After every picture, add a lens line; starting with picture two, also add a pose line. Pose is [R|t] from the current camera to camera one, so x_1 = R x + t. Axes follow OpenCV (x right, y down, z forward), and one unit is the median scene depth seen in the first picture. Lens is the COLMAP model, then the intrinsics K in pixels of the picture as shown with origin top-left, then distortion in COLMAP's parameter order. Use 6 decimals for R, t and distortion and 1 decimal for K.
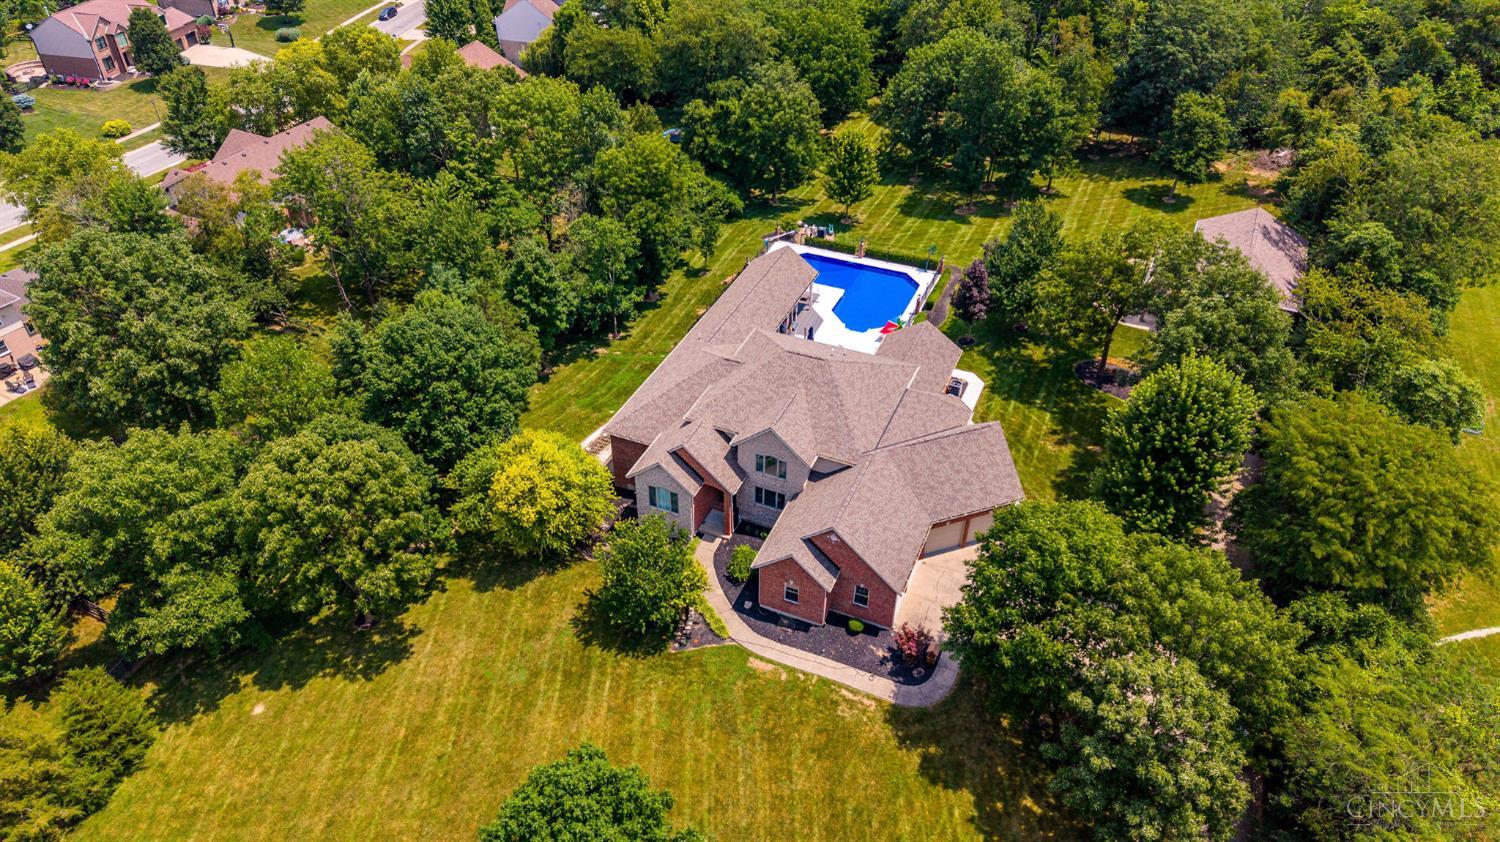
lens RADIAL K [[983.6, 0, 760.9], [0, 983.6, 417.4], [0, 0, 1]] dist [0.039191, -0.041081]
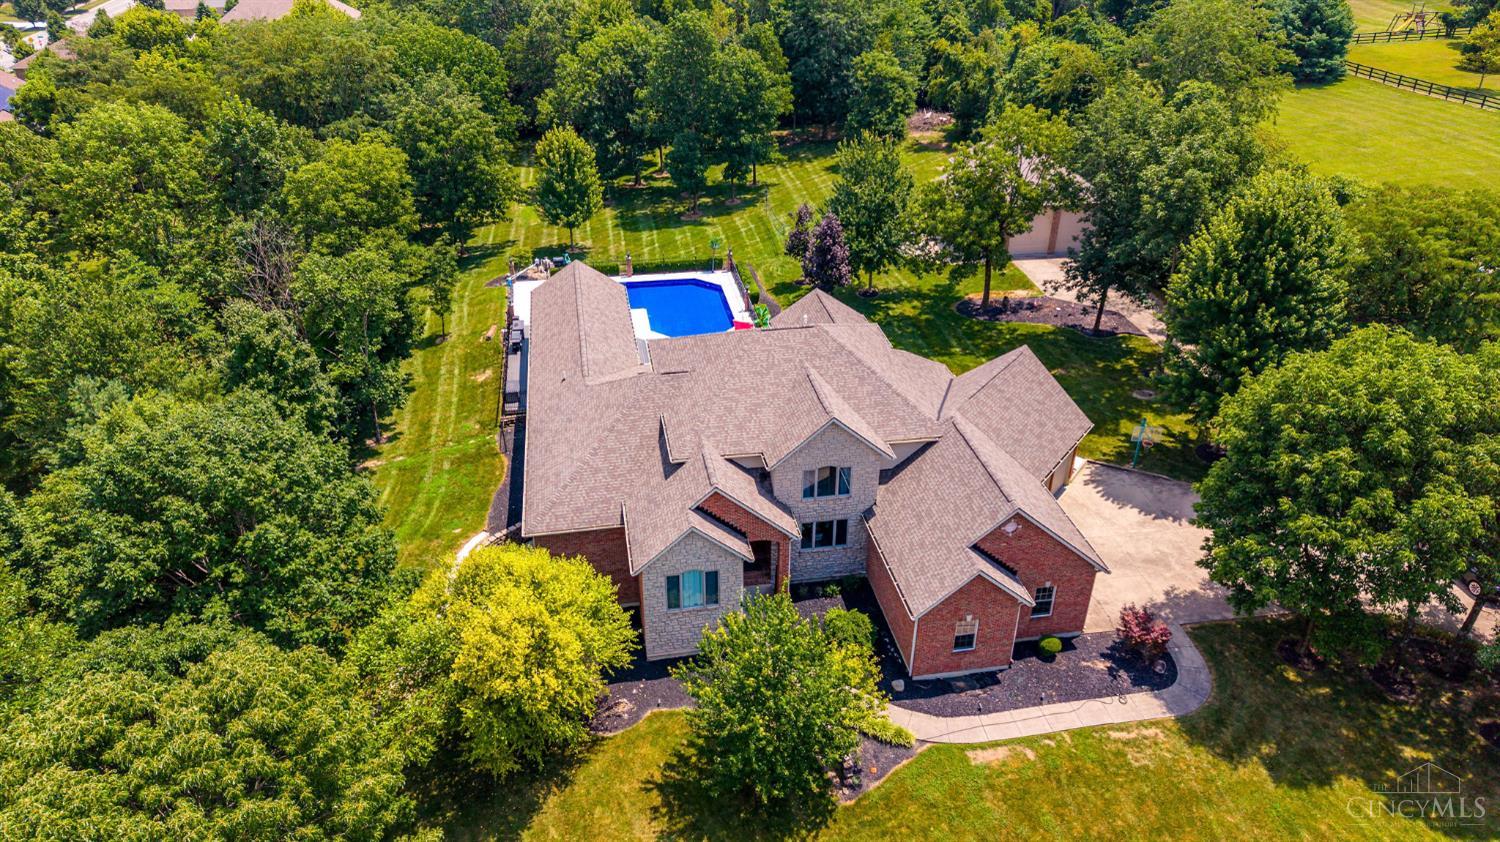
lens RADIAL K [[983.6, 0, 754.3], [0, 983.6, 430.4], [0, 0, 1]] dist [0.039191, -0.041081]
pose [[0.834952, -0.277439, 0.475272, -0.338794], [0.332262, 0.942593, -0.033476, 0.021933], [-0.438700, 0.185866, 0.879202, 0.422462]]
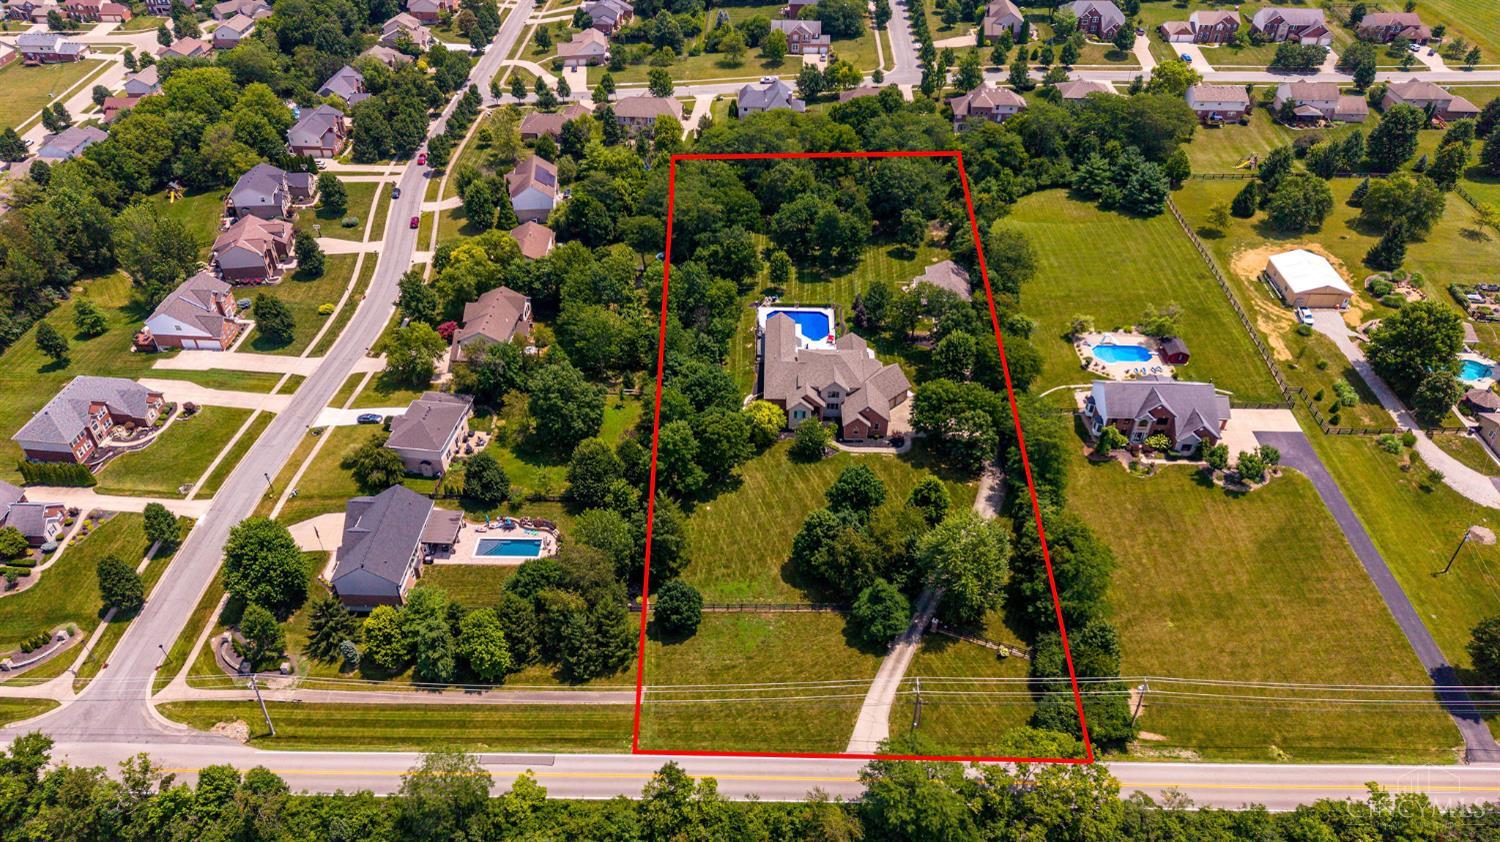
lens RADIAL K [[983.6, 0, 749.6], [0, 983.6, 429.9], [0, 0, 1]] dist [0.039191, -0.041081]
pose [[0.929865, -0.233799, 0.284057, -1.077884], [0.222875, 0.972282, 0.070672, -0.110526], [-0.292706, -0.002406, 0.956199, -1.731785]]
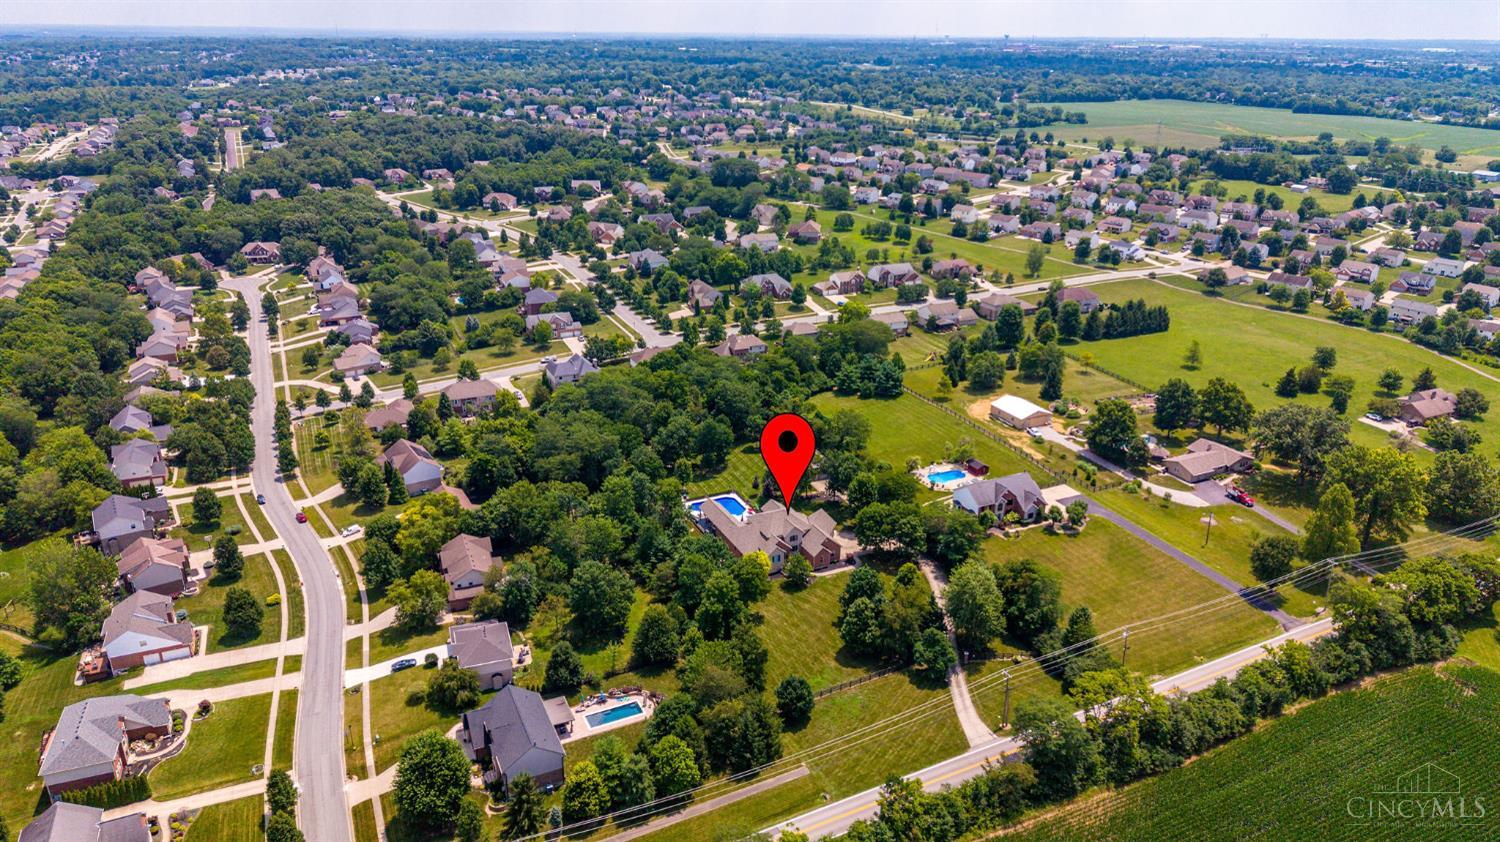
lens RADIAL K [[983.6, 0, 745.4], [0, 983.6, 416.0], [0, 0, 1]] dist [0.039191, -0.041081]
pose [[0.663132, -0.271438, 0.697551, -2.599633], [0.450704, 0.888845, -0.082589, -0.141450], [-0.597597, 0.369156, 0.711759, -1.737123]]
